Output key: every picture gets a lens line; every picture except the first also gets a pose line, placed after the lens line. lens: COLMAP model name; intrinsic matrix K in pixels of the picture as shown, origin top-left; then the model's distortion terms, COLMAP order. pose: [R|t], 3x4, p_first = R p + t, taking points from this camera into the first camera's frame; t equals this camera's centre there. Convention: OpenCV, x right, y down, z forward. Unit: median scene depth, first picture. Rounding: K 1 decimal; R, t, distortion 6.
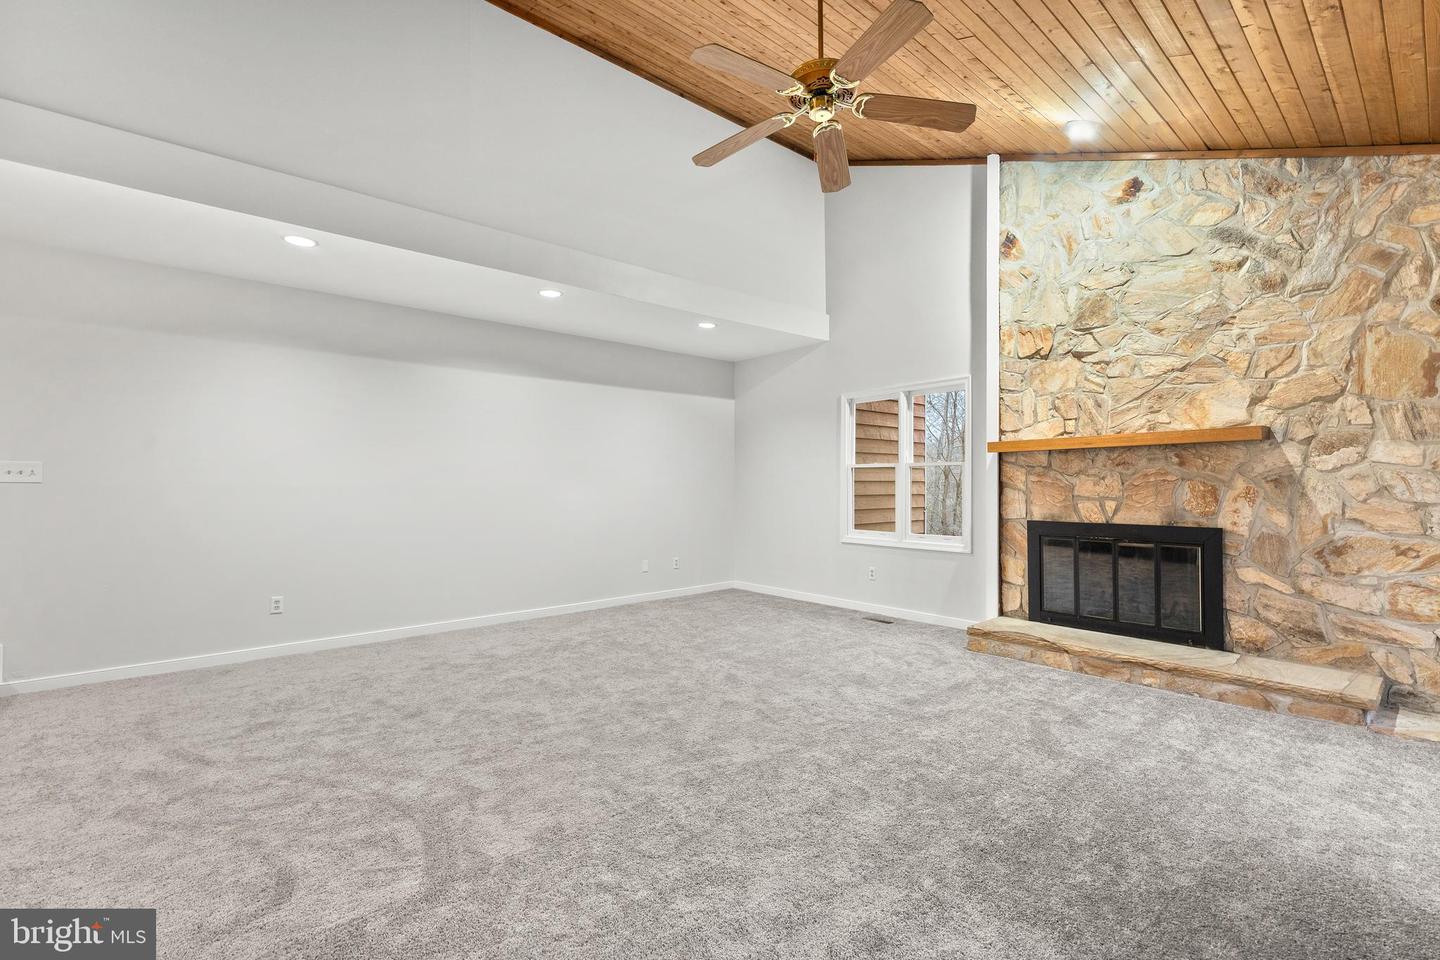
lens RADIAL K [[630.4, 0, 718.0], [0, 630.4, 492.8], [0, 0, 1]] dist [-0.000396, 0.000010]
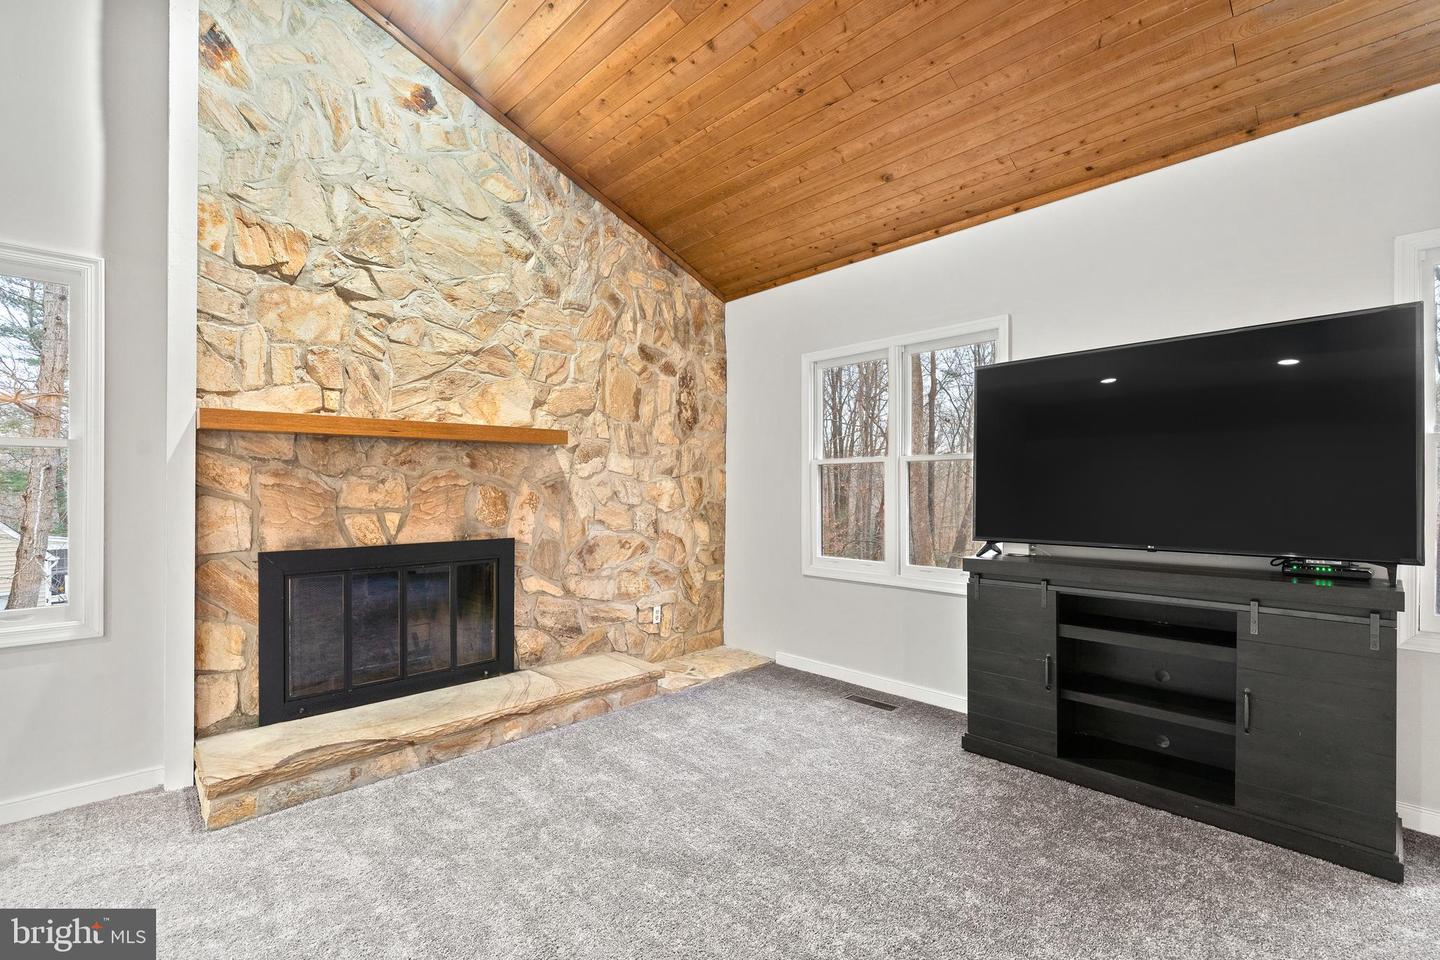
lens RADIAL K [[630.4, 0, 718.0], [0, 630.4, 492.8], [0, 0, 1]] dist [-0.000396, 0.000010]
pose [[-0.058901, -0.002156, 0.998262, -0.128974], [0.014848, 0.999885, 0.003036, -0.007644], [-0.998153, 0.015001, -0.058862, 0.750441]]
